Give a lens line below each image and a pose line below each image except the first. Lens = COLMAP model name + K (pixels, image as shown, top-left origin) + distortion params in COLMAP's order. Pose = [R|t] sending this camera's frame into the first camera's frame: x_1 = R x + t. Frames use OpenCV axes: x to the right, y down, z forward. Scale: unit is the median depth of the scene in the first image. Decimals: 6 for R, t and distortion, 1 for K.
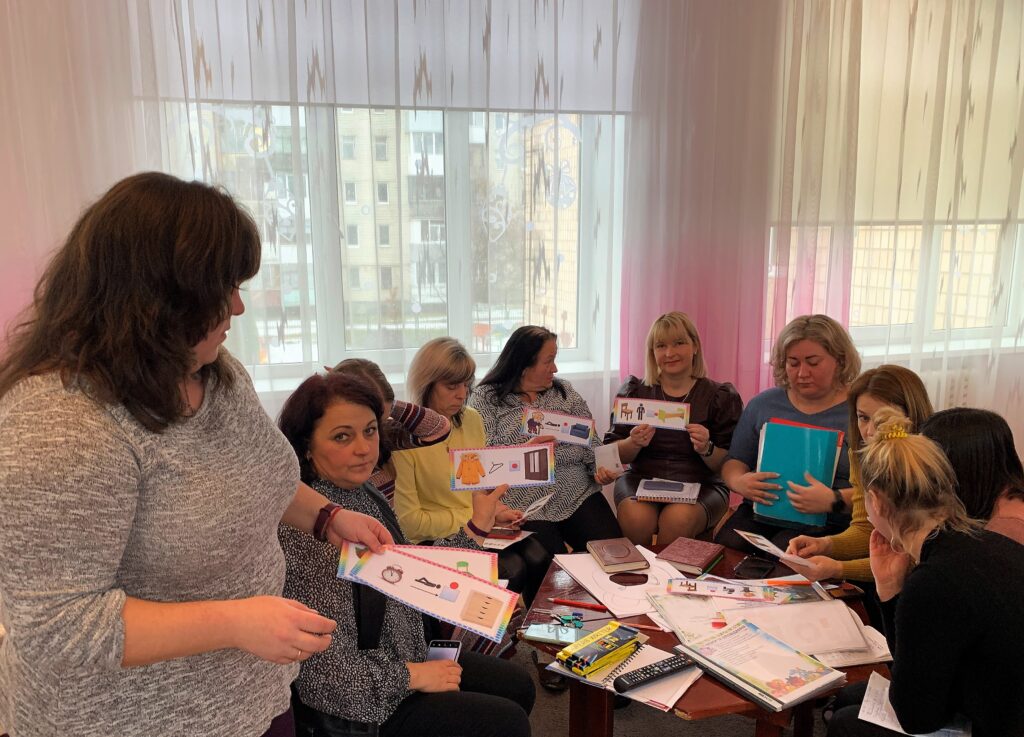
lens RADIAL K [[876.6, 0, 511.6], [0, 876.6, 375.4], [0, 0, 1]] dist [0.007095, 0.023656]
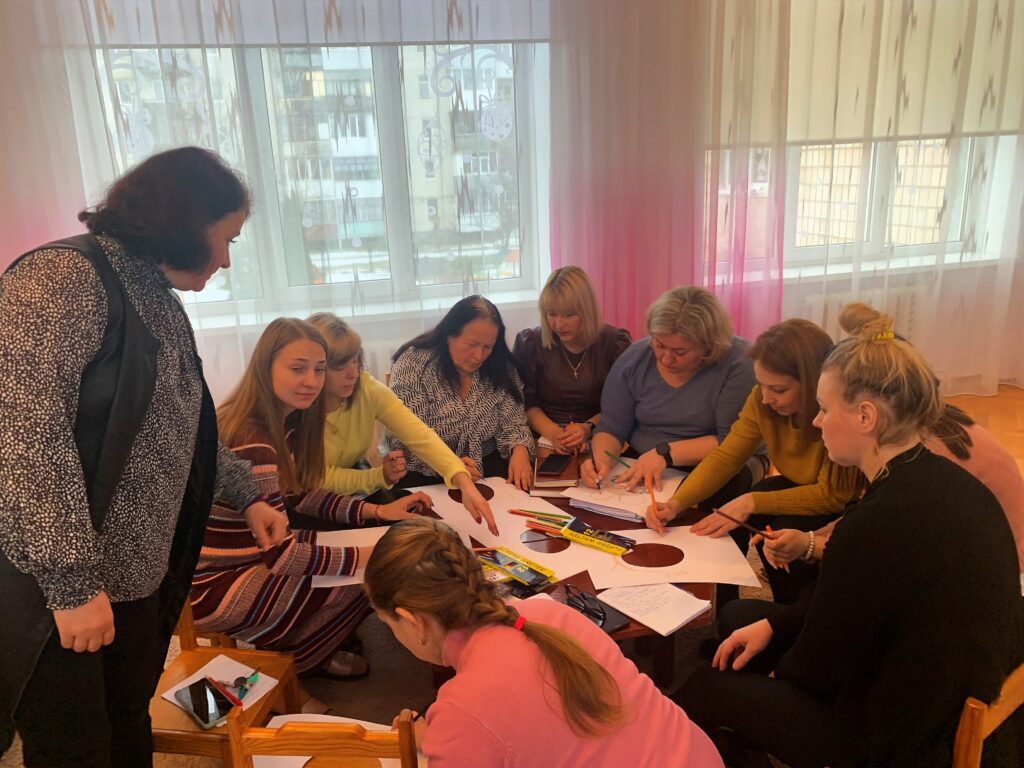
lens RADIAL K [[804.7, 0, 509.5], [0, 804.7, 378.4], [0, 0, 1]] dist [0.038172, -0.038014]
pose [[0.997882, -0.021266, -0.061481, 0.119337], [0.027315, 0.994684, 0.099286, -0.007343], [0.059043, -0.100755, 0.993158, 0.037379]]
